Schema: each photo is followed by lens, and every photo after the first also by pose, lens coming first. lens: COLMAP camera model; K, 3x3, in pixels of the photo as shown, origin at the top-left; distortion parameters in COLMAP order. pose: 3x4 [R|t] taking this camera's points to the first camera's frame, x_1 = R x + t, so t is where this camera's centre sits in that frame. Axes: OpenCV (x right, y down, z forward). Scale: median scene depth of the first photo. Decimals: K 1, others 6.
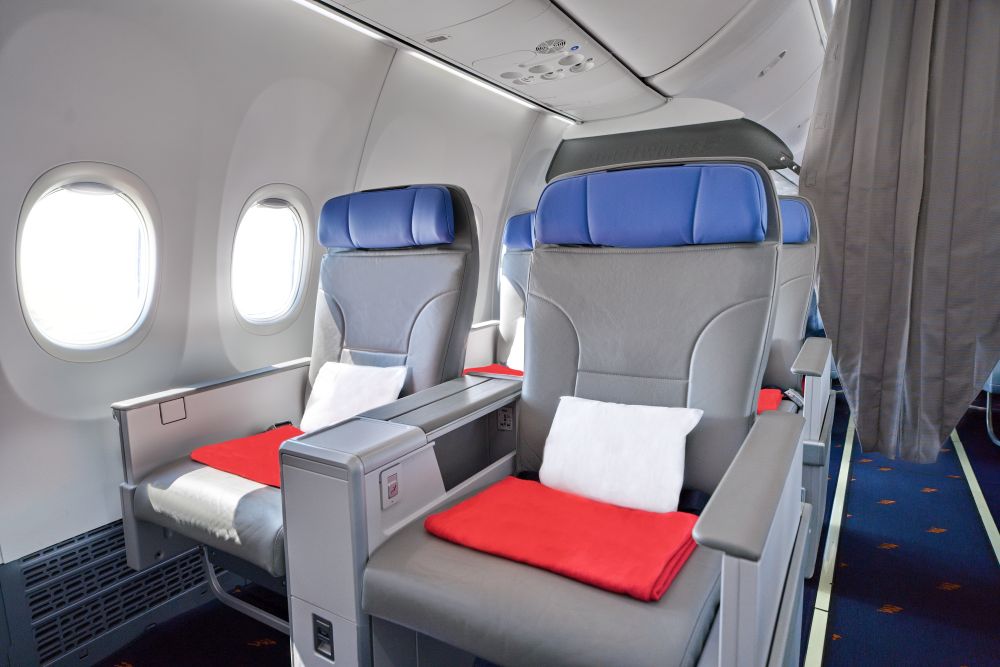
lens RADIAL K [[580.3, 0, 500.0], [0, 580.3, 333.5], [0, 0, 1]] dist [-0.001129, 0.037504]
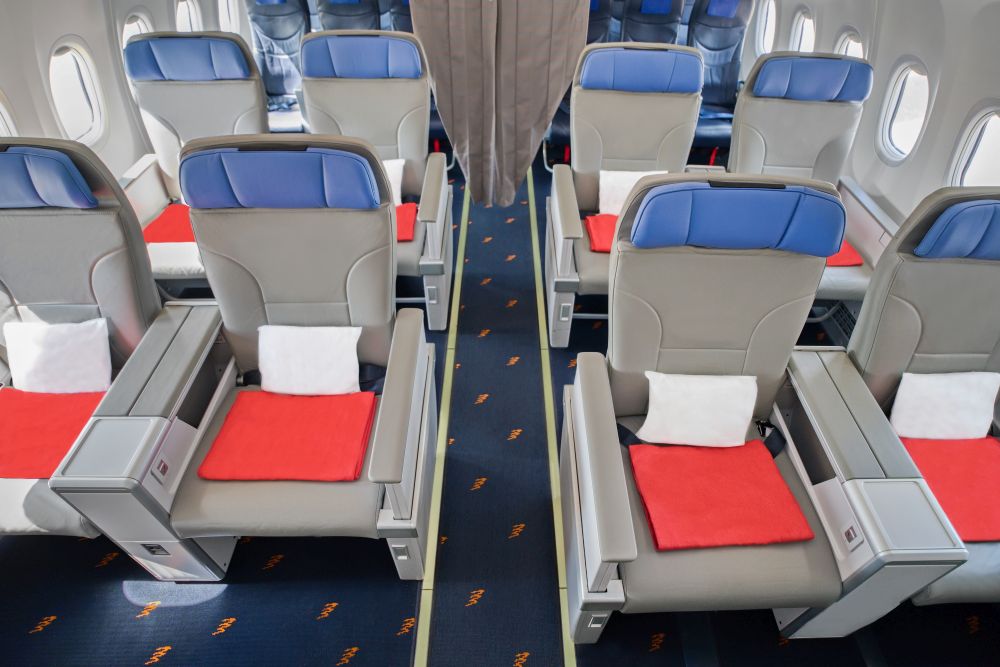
lens RADIAL K [[482.9, 0, 500.0], [0, 482.9, 333.5], [0, 0, 1]] dist [-0.040942, 0.000644]
pose [[0.835117, -0.343083, 0.429971, 0.077610], [0.034671, 0.812937, 0.581319, -0.419652], [-0.548979, -0.470561, 0.690792, -0.043634]]
